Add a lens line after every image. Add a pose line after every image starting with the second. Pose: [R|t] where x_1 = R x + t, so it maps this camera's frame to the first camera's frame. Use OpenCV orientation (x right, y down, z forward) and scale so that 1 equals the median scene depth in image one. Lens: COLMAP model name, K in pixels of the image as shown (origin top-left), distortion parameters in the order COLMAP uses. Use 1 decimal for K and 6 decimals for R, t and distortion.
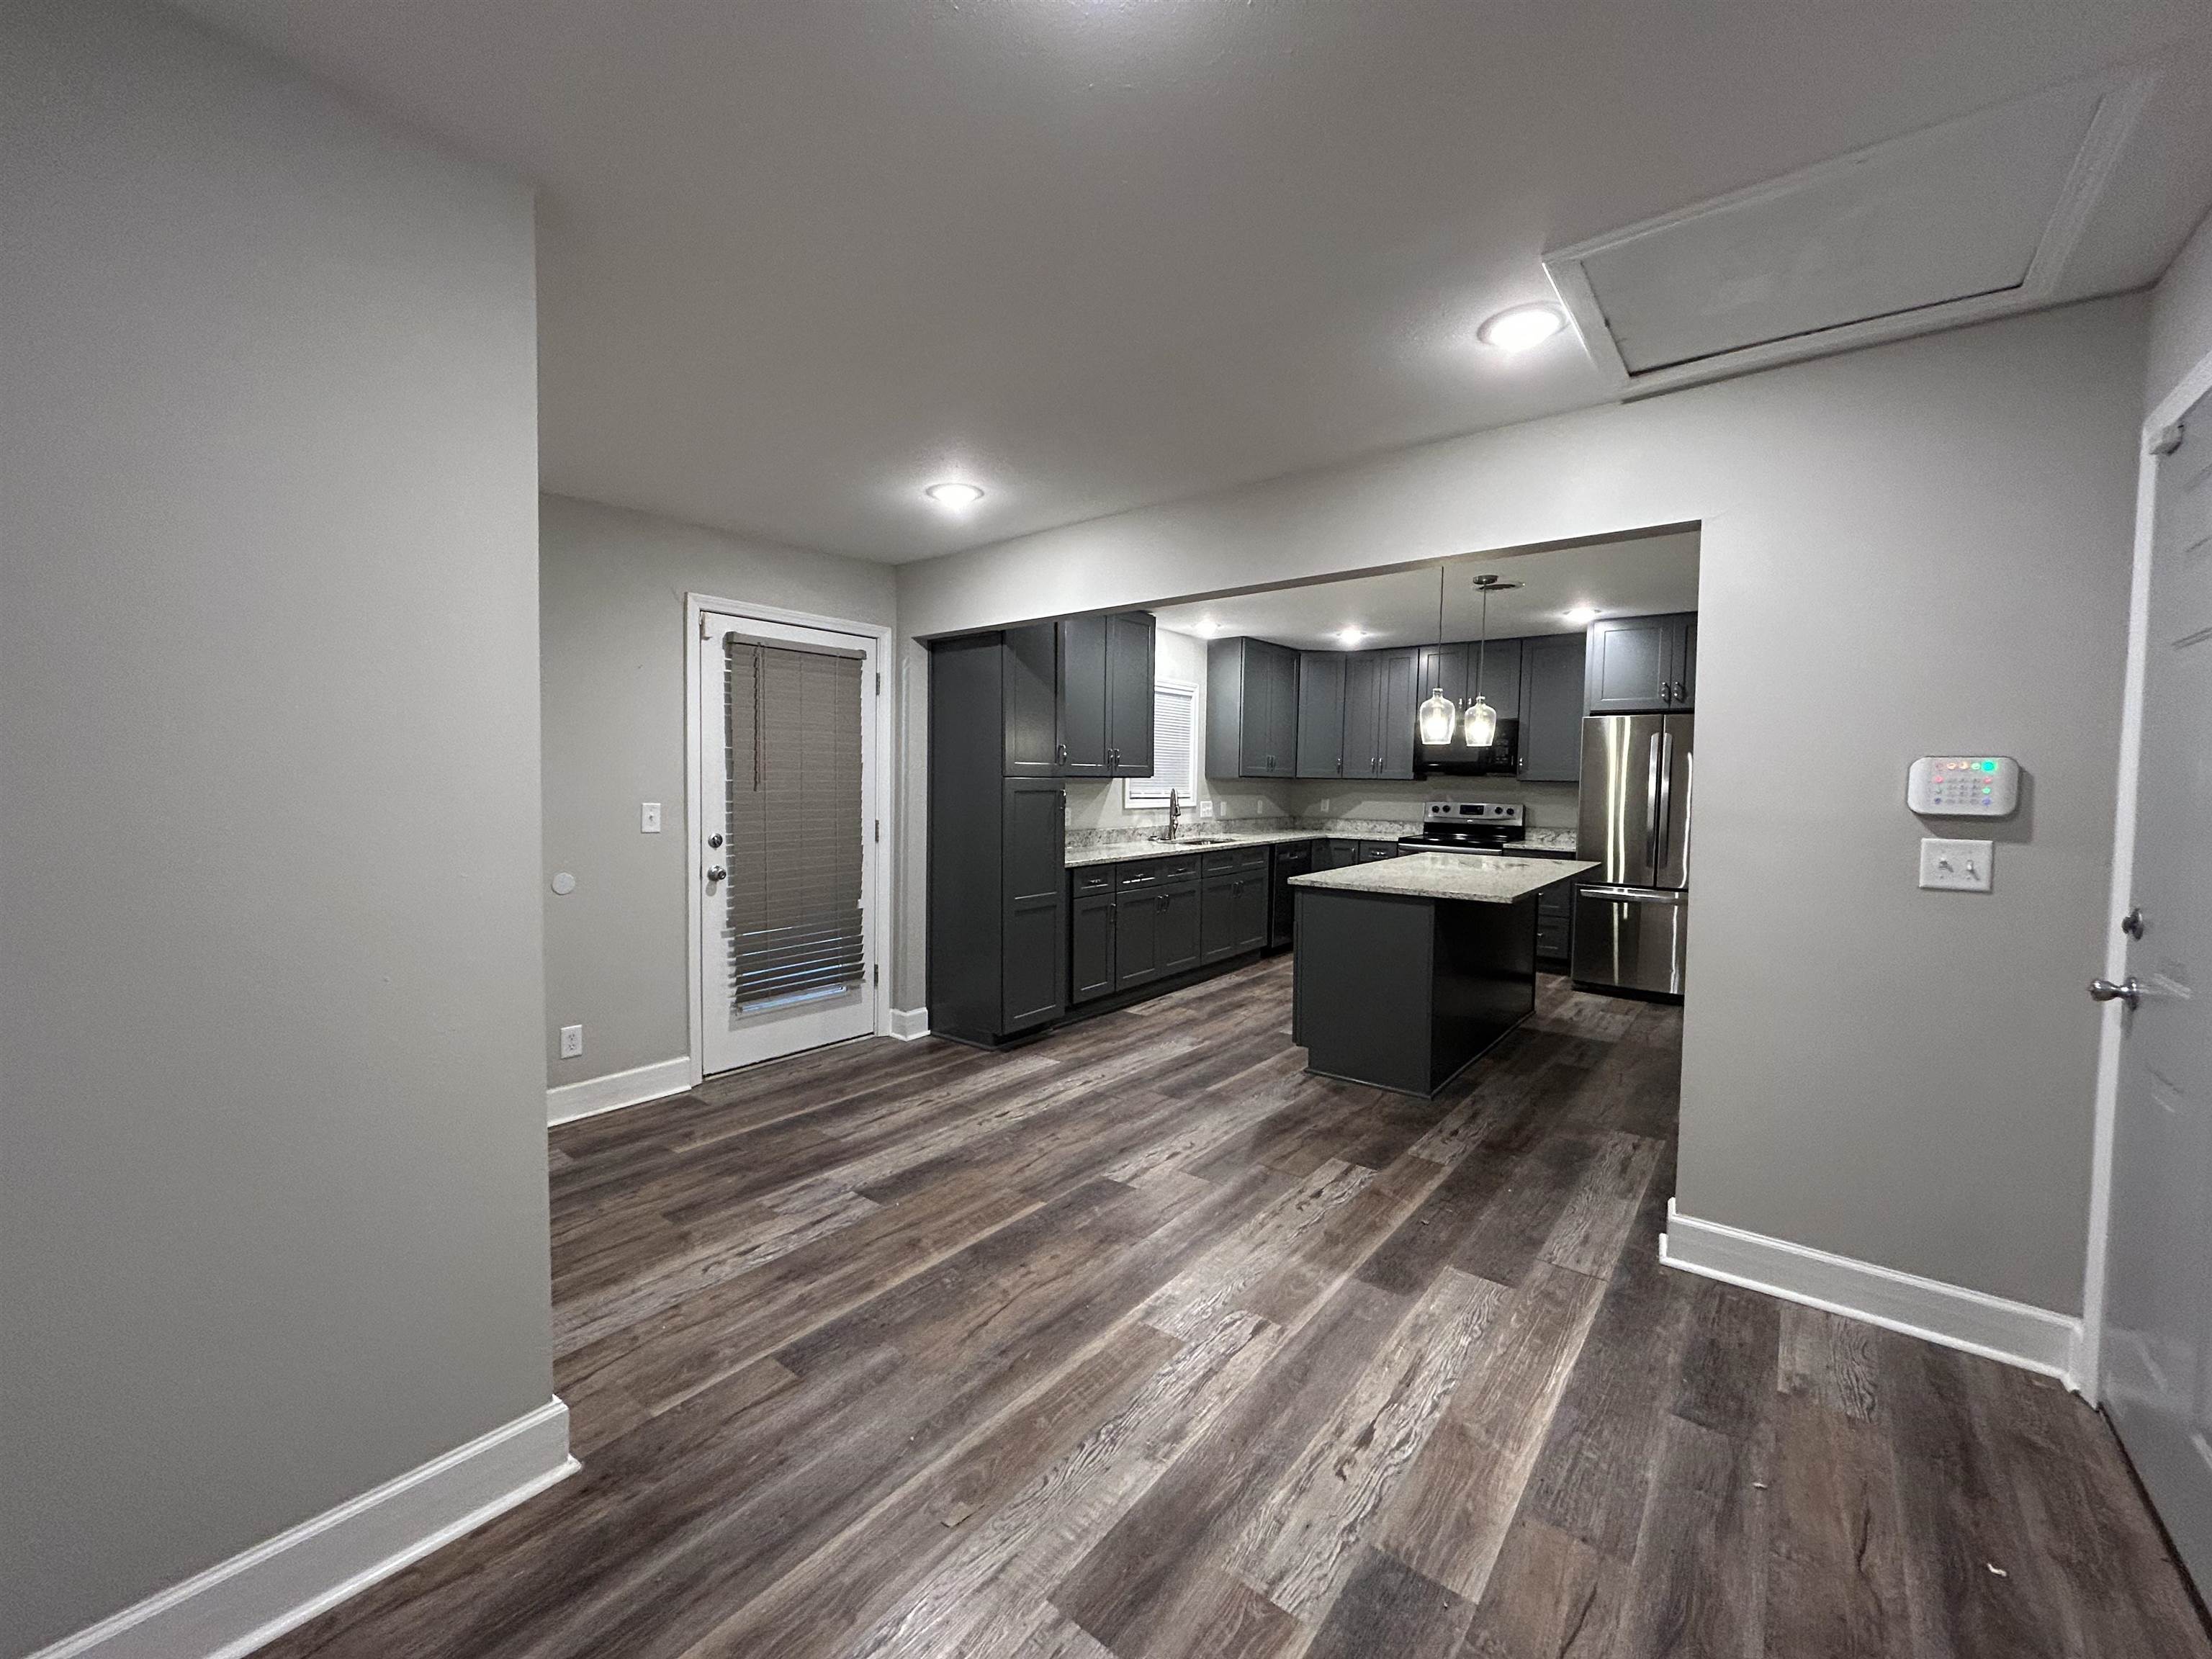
lens RADIAL K [[886.6, 0, 1106.0], [0, 886.6, 829.5], [0, 0, 1]] dist [-0.003074, 0.000016]
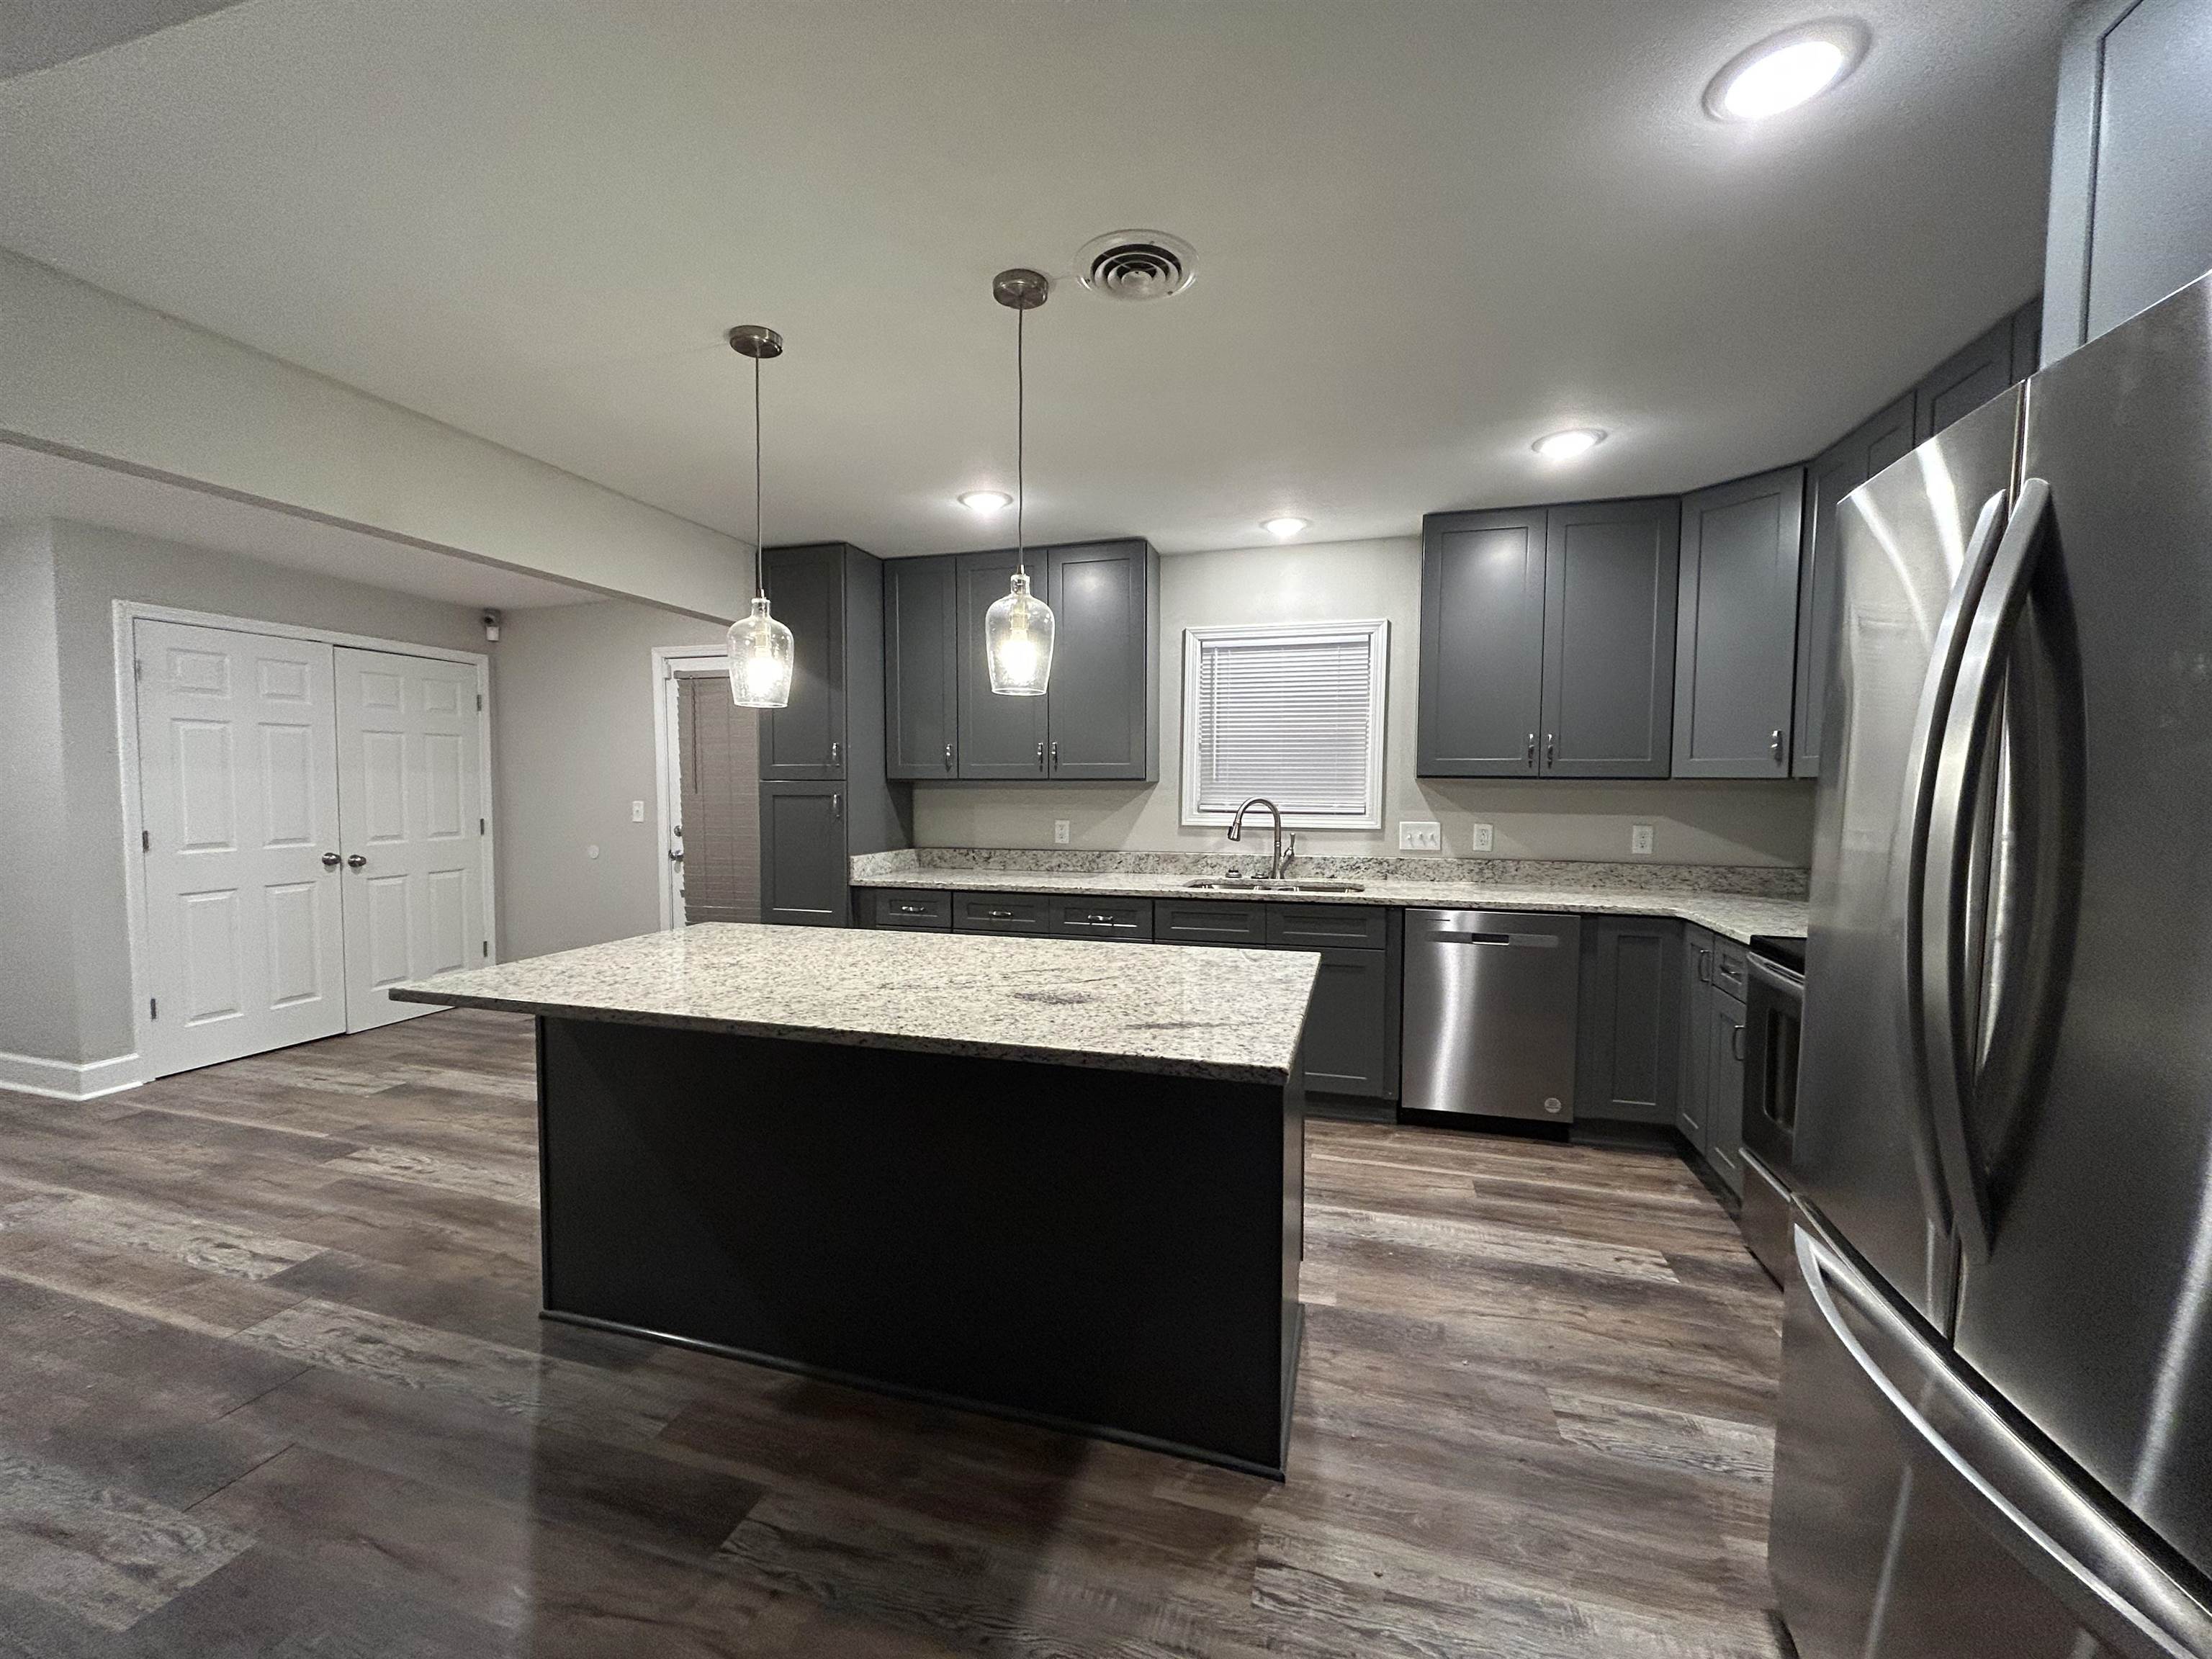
lens RADIAL K [[887.4, 0, 1106.0], [0, 887.4, 829.5], [0, 0, 1]] dist [0.000855, -0.000873]
pose [[0.375596, 0.041428, -0.925857, 1.368497], [-0.051906, 0.998373, 0.023616, -0.071846], [0.925329, 0.039188, 0.377135, 1.456551]]
